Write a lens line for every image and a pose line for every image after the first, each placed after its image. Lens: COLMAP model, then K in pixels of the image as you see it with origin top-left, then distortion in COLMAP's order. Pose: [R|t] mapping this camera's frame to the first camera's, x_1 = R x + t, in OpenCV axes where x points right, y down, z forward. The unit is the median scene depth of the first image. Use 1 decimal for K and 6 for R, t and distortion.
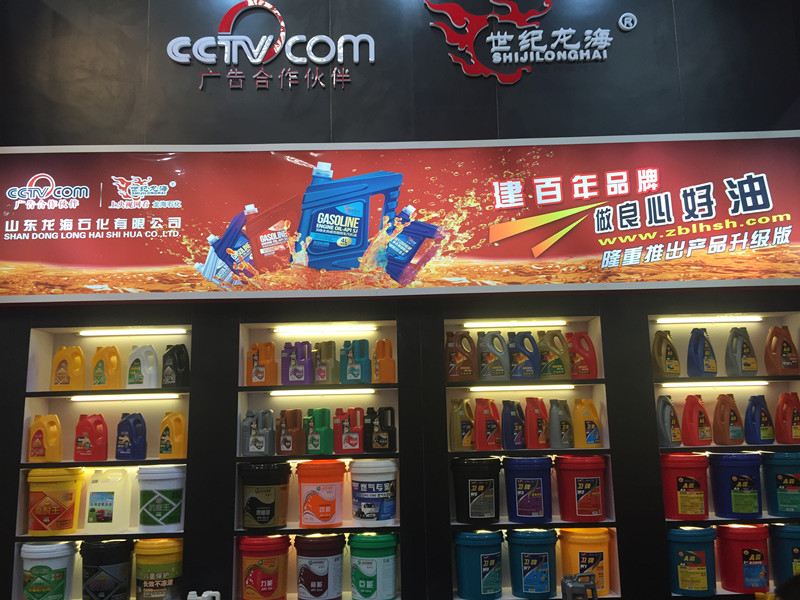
lens RADIAL K [[687.5, 0, 400.0], [0, 687.5, 300.0], [0, 0, 1]] dist [0.091224, -0.131307]
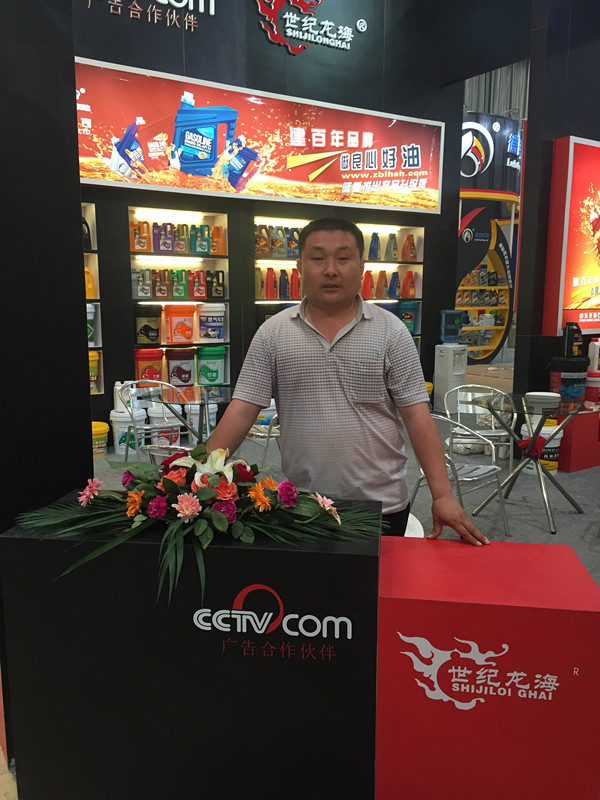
lens RADIAL K [[687.5, 0, 300.8], [0, 687.5, 402.3], [0, 0, 1]] dist [0.091224, -0.131307]
pose [[0.840830, -0.060905, 0.537862, -0.731467], [-0.108017, 0.954786, 0.276977, -0.014630], [-0.530413, -0.290988, 0.796234, -0.444491]]
